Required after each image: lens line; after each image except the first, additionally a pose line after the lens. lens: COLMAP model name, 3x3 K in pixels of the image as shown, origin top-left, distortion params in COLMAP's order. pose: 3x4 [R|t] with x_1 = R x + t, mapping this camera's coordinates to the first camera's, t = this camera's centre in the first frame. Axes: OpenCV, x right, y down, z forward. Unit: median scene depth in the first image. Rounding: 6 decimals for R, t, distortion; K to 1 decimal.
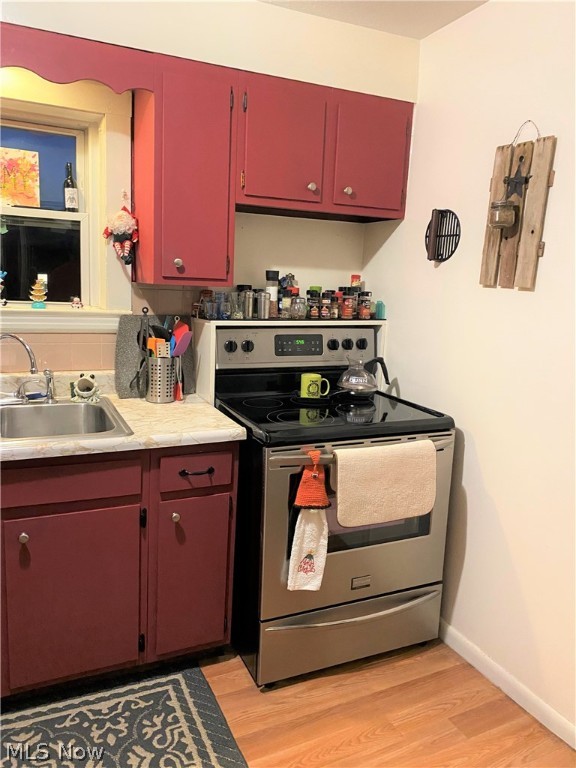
lens RADIAL K [[542.8, 0, 288.1], [0, 542.8, 376.2], [0, 0, 1]] dist [-0.005900, -0.041164]
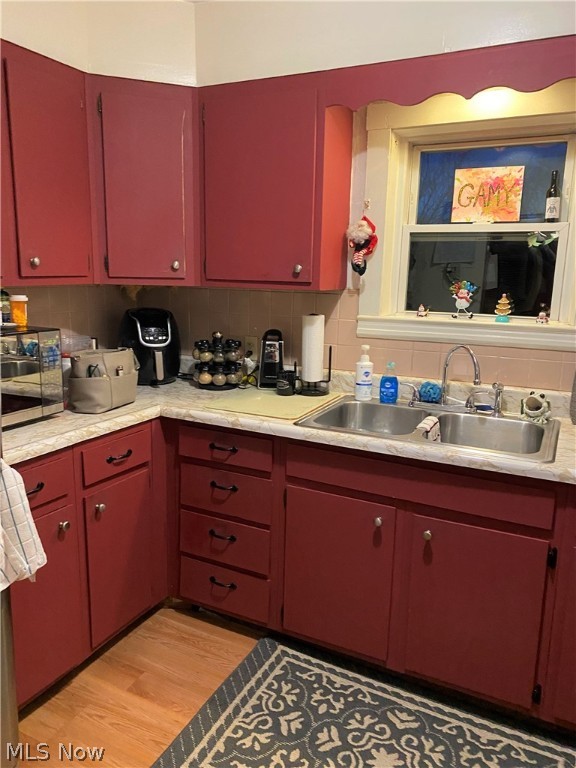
lens RADIAL K [[562.8, 0, 288.0], [0, 562.8, 384.0], [0, 0, 1]] dist [-0.025796, -0.008731]
pose [[0.587981, 0.110721, -0.801261, 0.174013], [-0.125820, 0.991049, 0.044617, -0.008738], [0.799029, 0.074581, 0.596649, 0.077094]]
